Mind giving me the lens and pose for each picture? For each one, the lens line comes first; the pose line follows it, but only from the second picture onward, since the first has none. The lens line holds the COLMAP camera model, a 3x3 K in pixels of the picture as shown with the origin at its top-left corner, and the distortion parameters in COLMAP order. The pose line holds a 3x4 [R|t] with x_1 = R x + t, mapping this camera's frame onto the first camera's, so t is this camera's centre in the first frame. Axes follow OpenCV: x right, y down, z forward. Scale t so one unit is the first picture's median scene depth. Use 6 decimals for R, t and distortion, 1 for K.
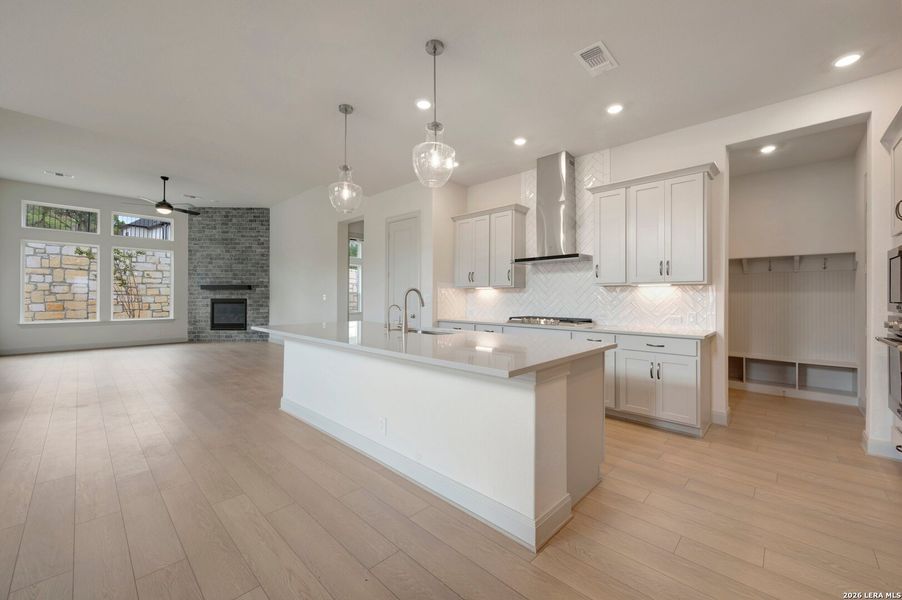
lens RADIAL K [[360.7, 0, 451.0], [0, 360.7, 300.0], [0, 0, 1]] dist [-0.003037, 0.000020]
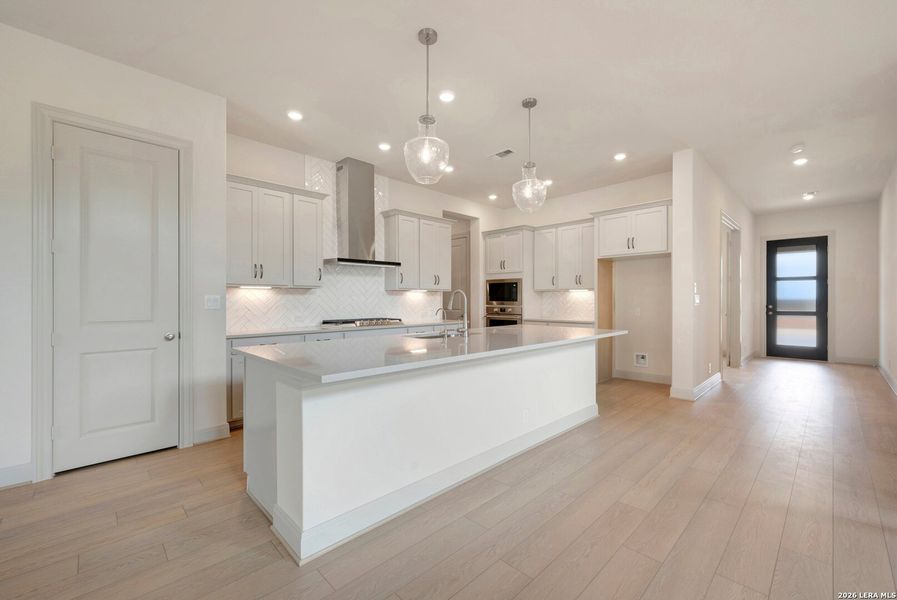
lens RADIAL K [[375.5, 0, 458.2], [0, 375.5, 298.2], [0, 0, 1]] dist [0.000395, 0.000177]
pose [[0.026595, 0.006198, 0.999627, -0.846411], [0.004817, 0.999968, -0.006328, -0.003940], [-0.999635, 0.004983, 0.026564, 0.738053]]
